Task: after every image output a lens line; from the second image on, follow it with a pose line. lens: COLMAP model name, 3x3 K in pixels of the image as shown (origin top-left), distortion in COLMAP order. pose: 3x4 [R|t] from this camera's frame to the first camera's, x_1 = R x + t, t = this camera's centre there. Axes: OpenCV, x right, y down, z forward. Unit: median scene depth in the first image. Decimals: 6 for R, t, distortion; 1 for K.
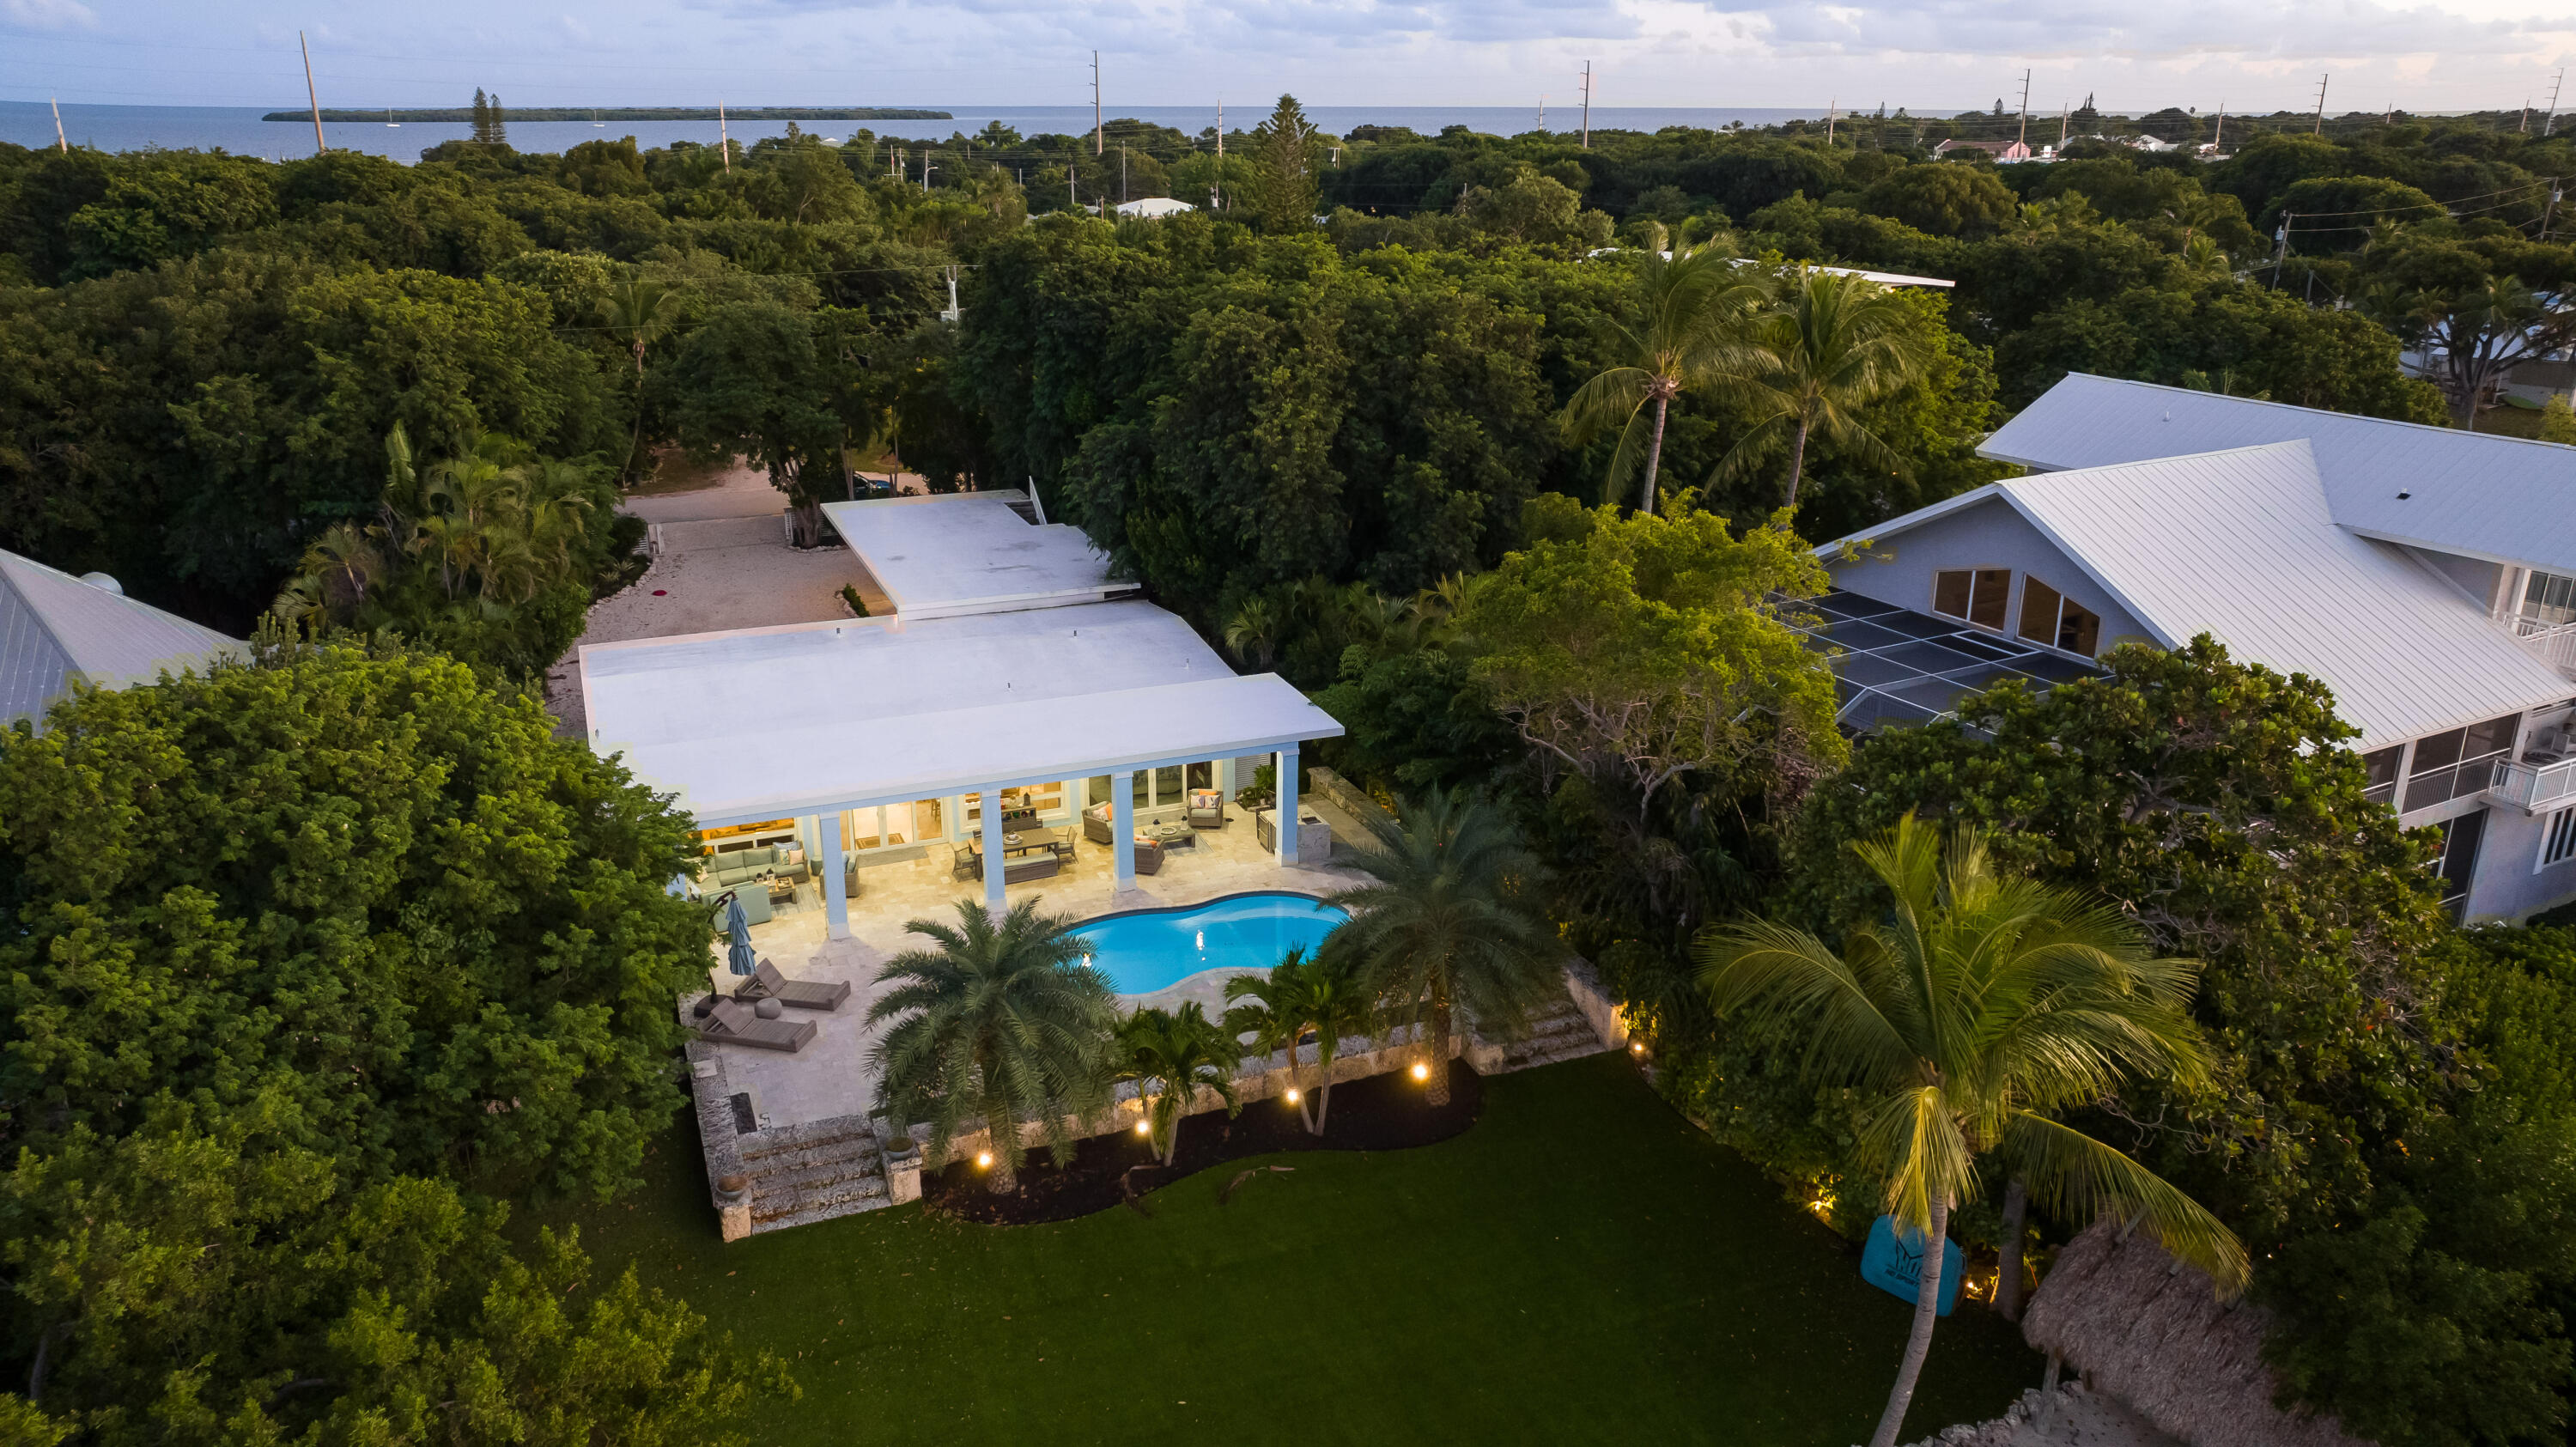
lens RADIAL K [[1796.7, 0, 1291.5], [0, 1796.7, 727.0], [0, 0, 1]] dist [-0.023188, 0.017137]
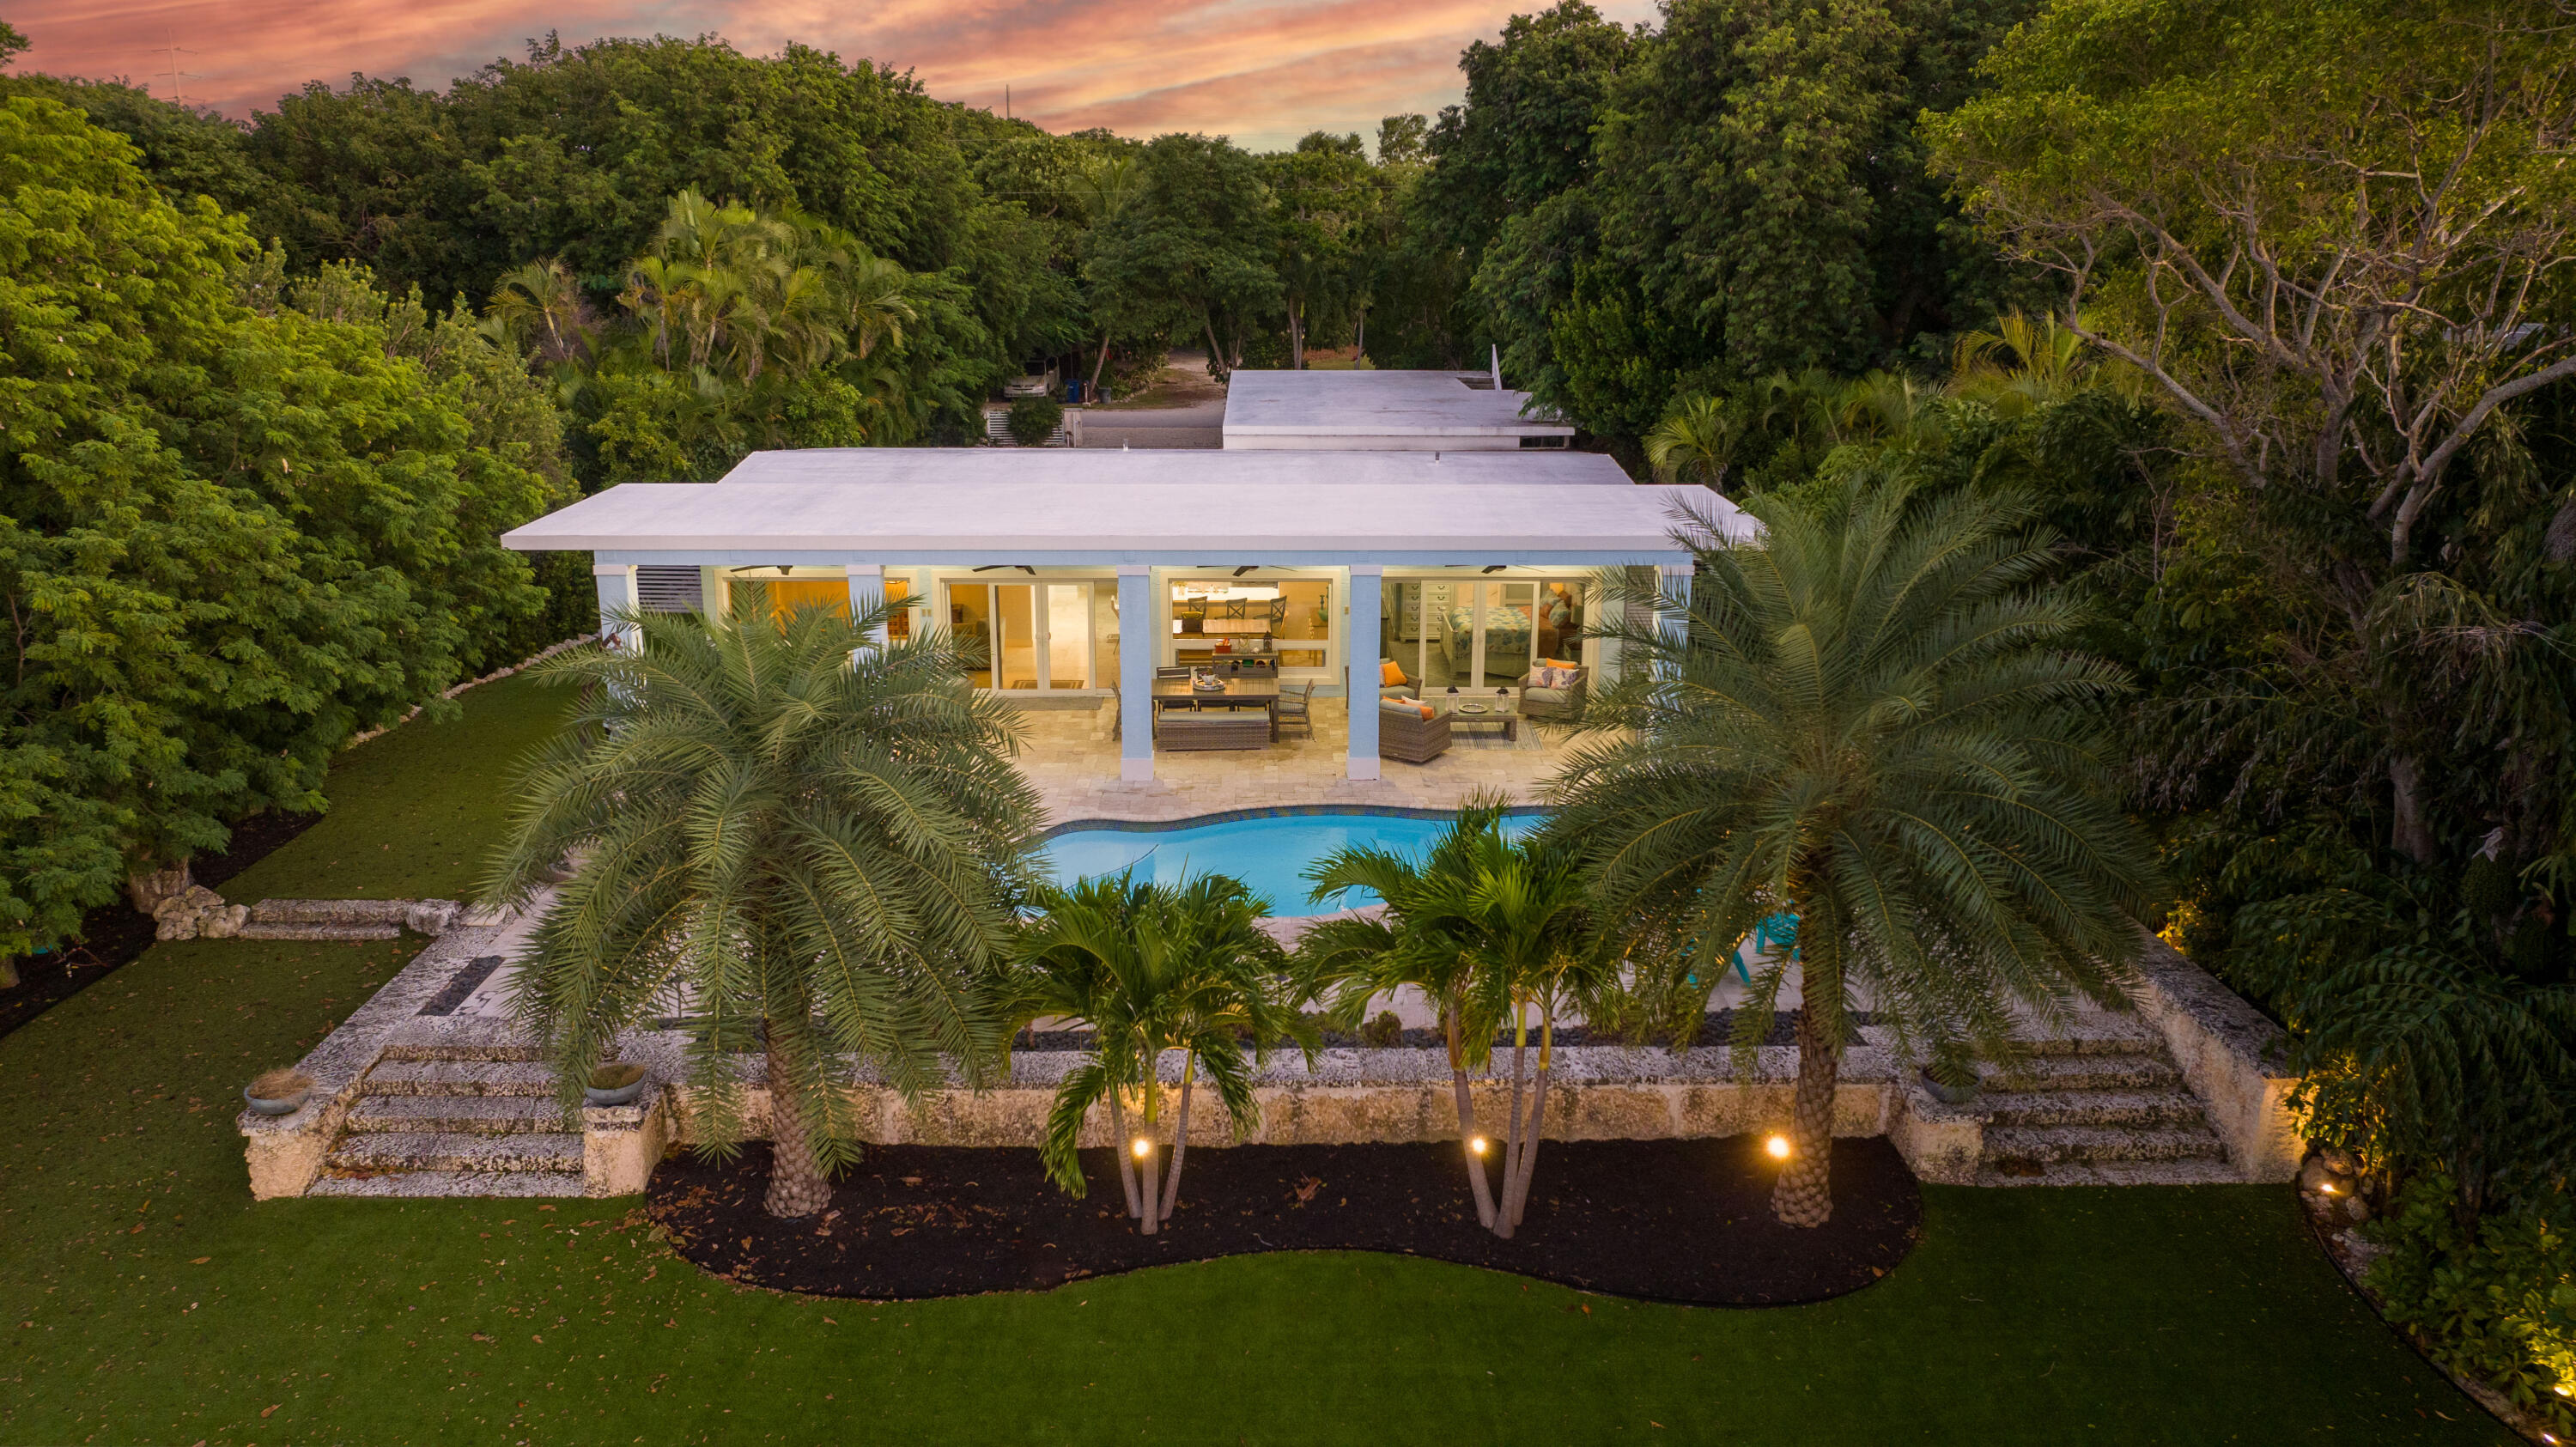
lens RADIAL K [[1796.7, 0, 1287.4], [0, 1796.7, 715.1], [0, 0, 1]] dist [-0.023188, 0.017137]
pose [[0.929799, 0.091738, -0.356451, 0.105757], [-0.116933, 0.991893, -0.049740, 0.118898], [0.348998, 0.087929, 0.932989, 0.517016]]
